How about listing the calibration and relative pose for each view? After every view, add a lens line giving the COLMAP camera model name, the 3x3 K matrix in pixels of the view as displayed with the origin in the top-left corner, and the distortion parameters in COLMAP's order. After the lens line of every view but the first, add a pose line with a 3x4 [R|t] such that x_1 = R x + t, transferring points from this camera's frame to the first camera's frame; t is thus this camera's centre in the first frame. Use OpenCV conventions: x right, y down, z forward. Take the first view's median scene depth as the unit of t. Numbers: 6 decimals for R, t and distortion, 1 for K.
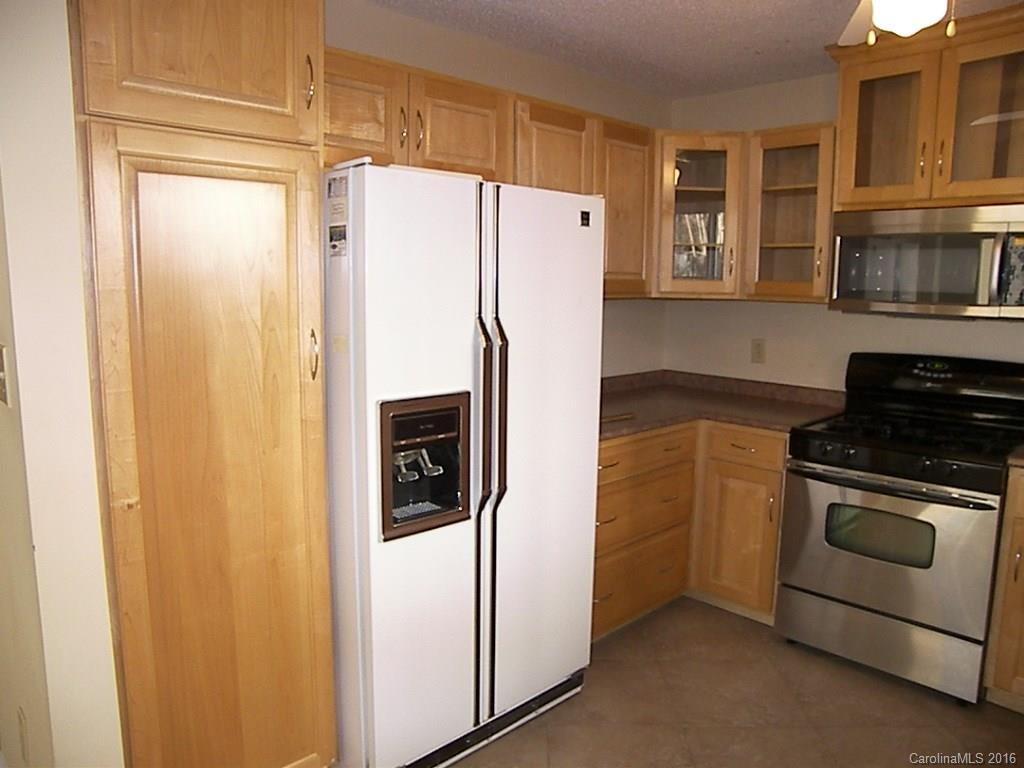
lens RADIAL K [[733.2, 0, 512.0], [0, 733.2, 384.0], [0, 0, 1]] dist [-0.145606, 0.102542]
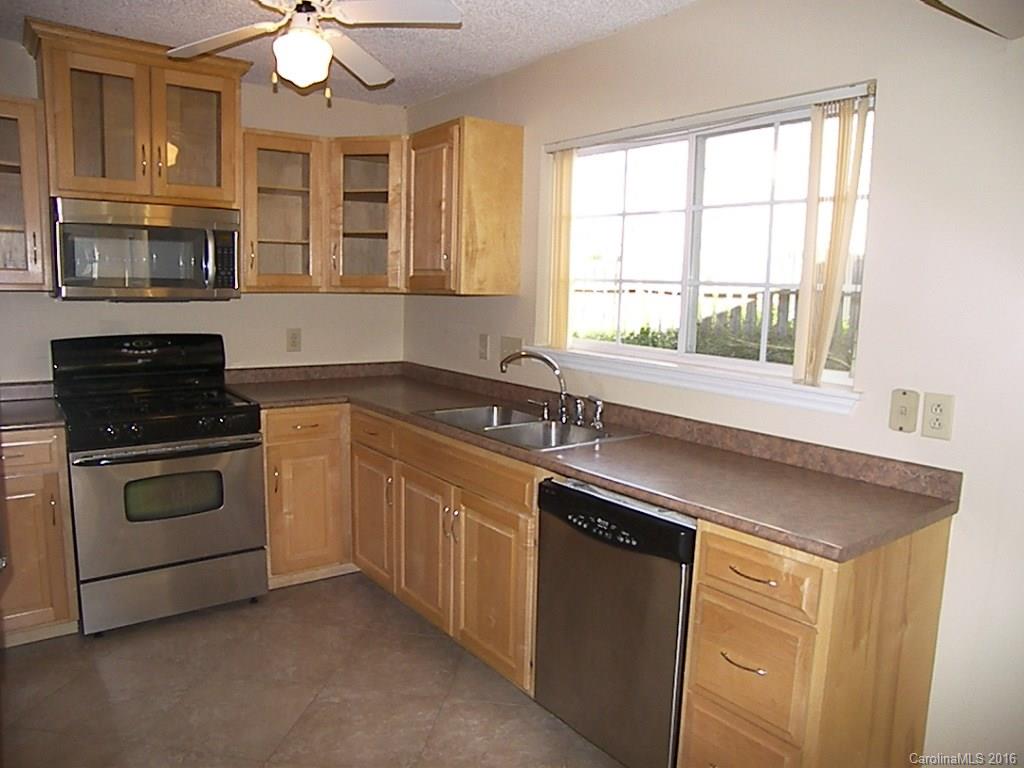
lens RADIAL K [[733.2, 0, 512.0], [0, 733.2, 384.0], [0, 0, 1]] dist [-0.145606, 0.102542]
pose [[0.137186, -0.141263, 0.980421, -0.478425], [0.113792, 0.985474, 0.126069, -0.041505], [-0.983988, 0.094269, 0.151267, 0.279123]]
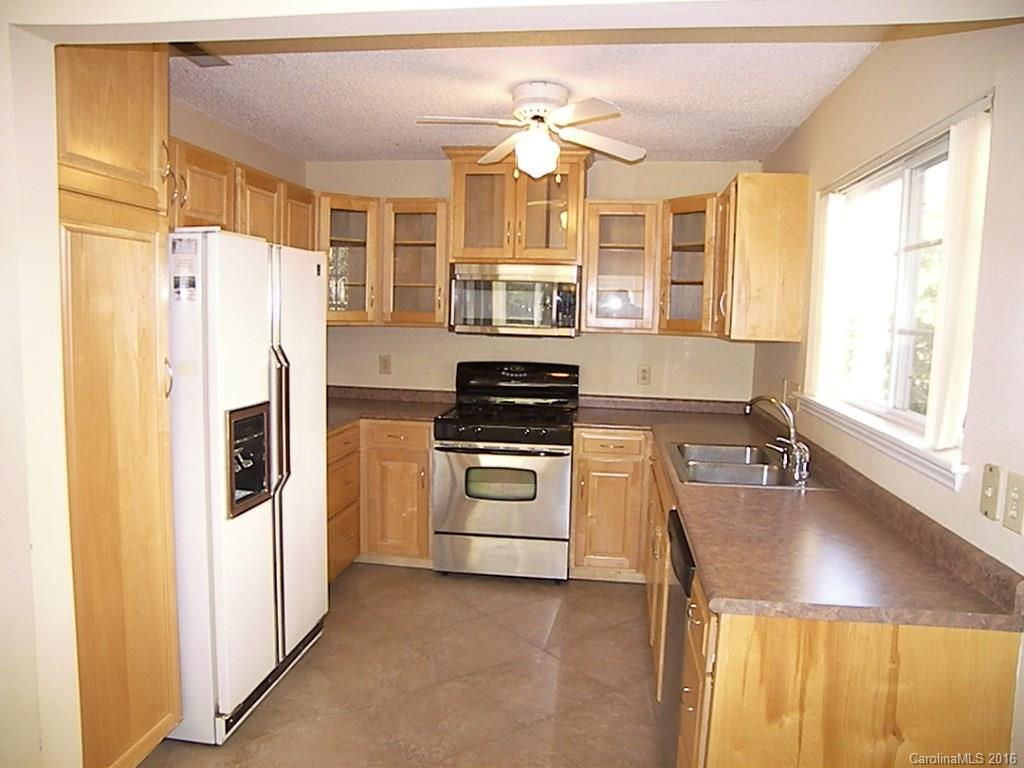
lens RADIAL K [[733.2, 0, 512.0], [0, 733.2, 384.0], [0, 0, 1]] dist [-0.145606, 0.102542]
pose [[0.790700, -0.053598, 0.609853, -0.374686], [0.068762, 0.997632, -0.001473, 0.008313], [-0.608330, 0.043100, 0.792513, -0.228522]]
